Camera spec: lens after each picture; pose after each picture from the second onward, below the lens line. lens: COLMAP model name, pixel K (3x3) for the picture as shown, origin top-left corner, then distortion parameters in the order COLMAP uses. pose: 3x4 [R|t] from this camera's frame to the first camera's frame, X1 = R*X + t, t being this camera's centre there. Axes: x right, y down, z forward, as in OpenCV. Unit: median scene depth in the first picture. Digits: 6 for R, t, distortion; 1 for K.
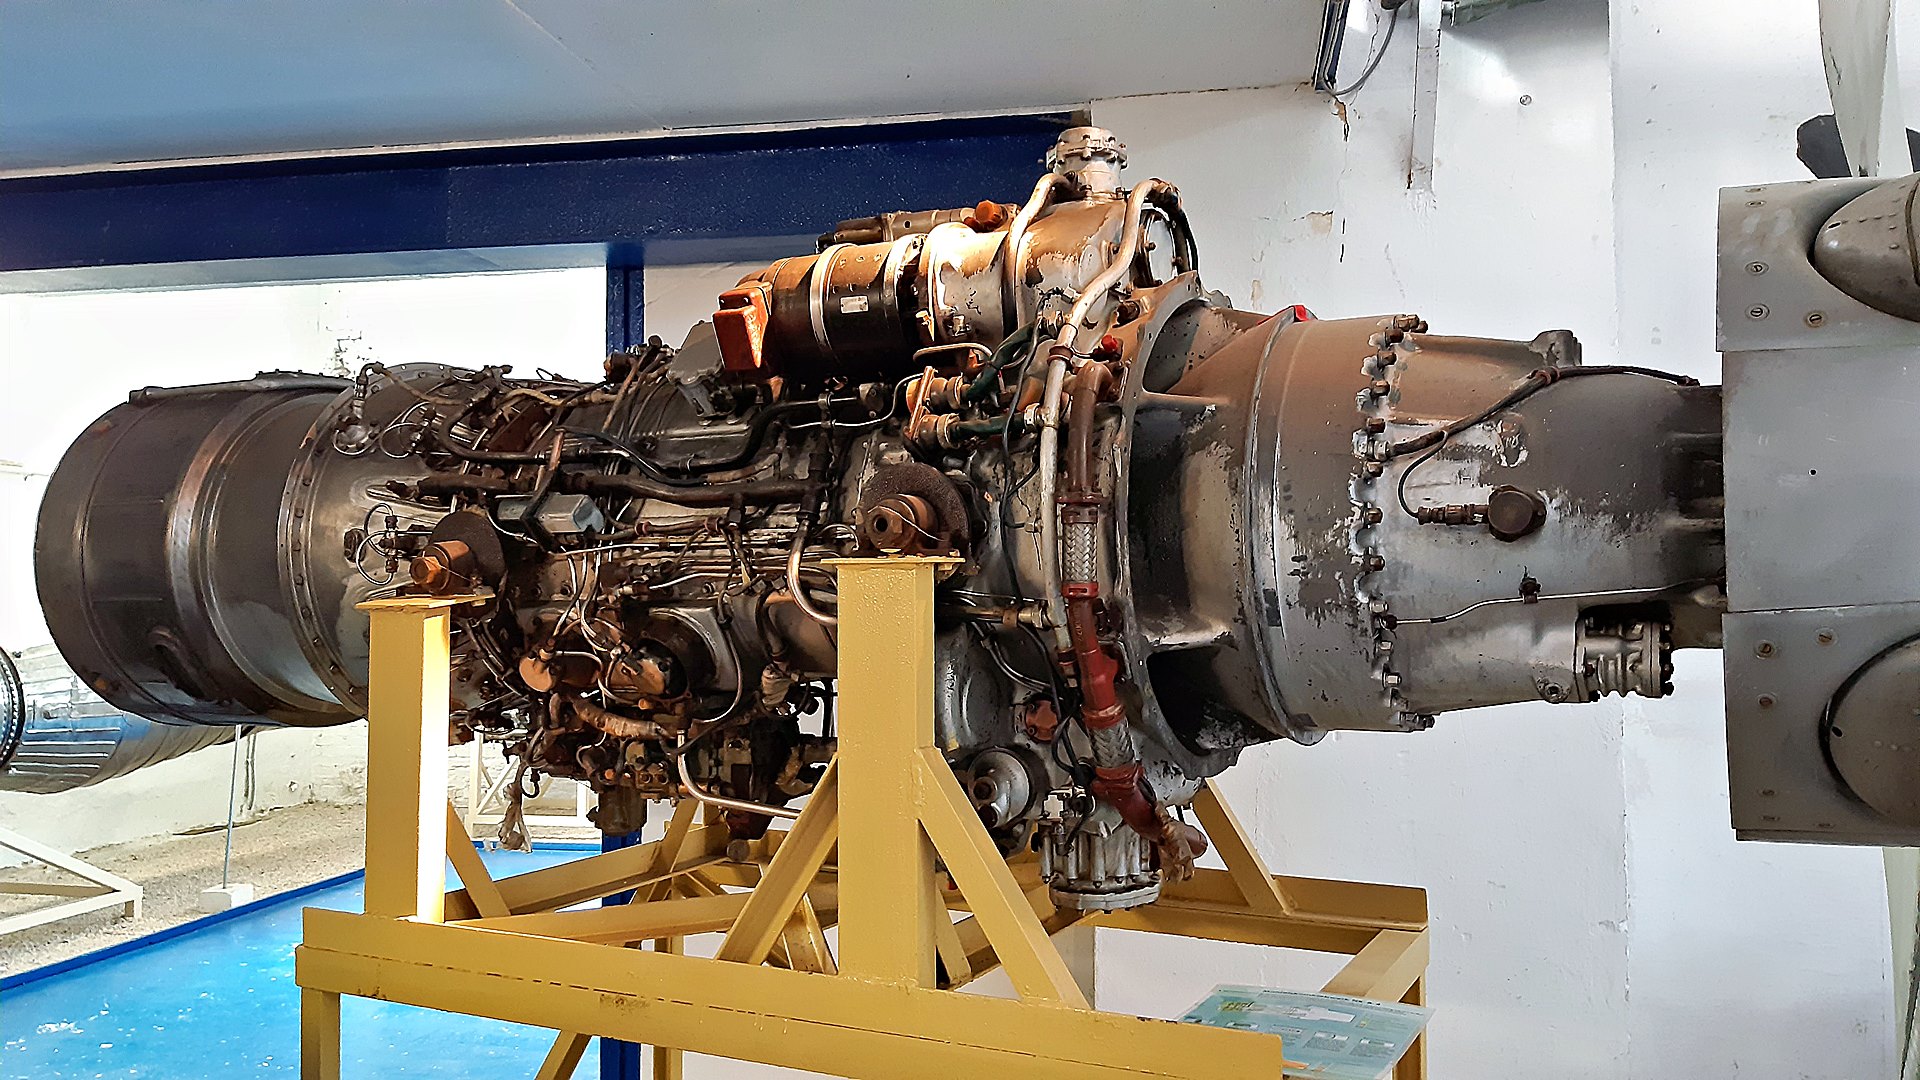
lens RADIAL K [[1496.3, 0, 957.4], [0, 1496.3, 535.2], [0, 0, 1]] dist [0.077426, -0.132394]
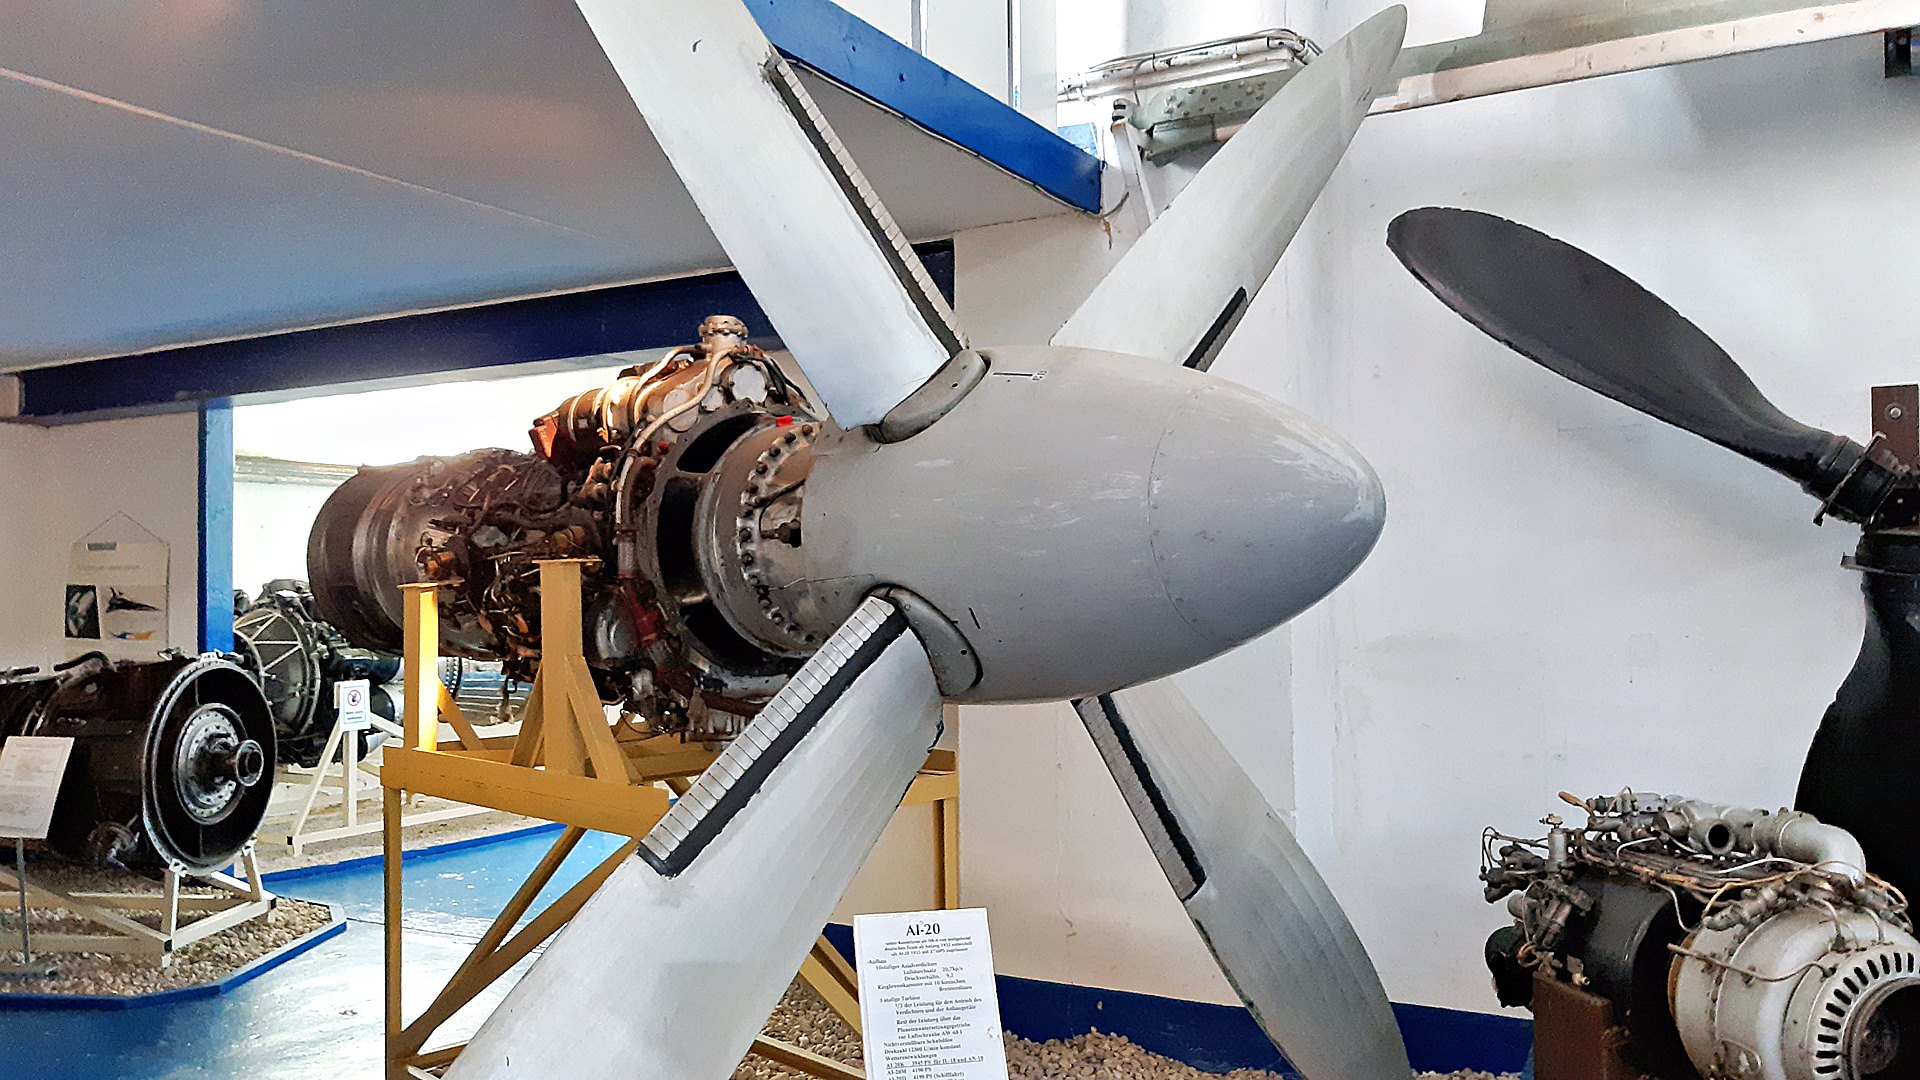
lens RADIAL K [[1496.3, 0, 959.5], [0, 1496.3, 546.9], [0, 0, 1]] dist [0.077426, -0.132394]
pose [[0.944867, -0.017283, -0.326998, 0.903476], [0.023274, 0.999625, 0.014417, -0.014813], [0.326626, -0.021232, 0.944915, -0.572086]]
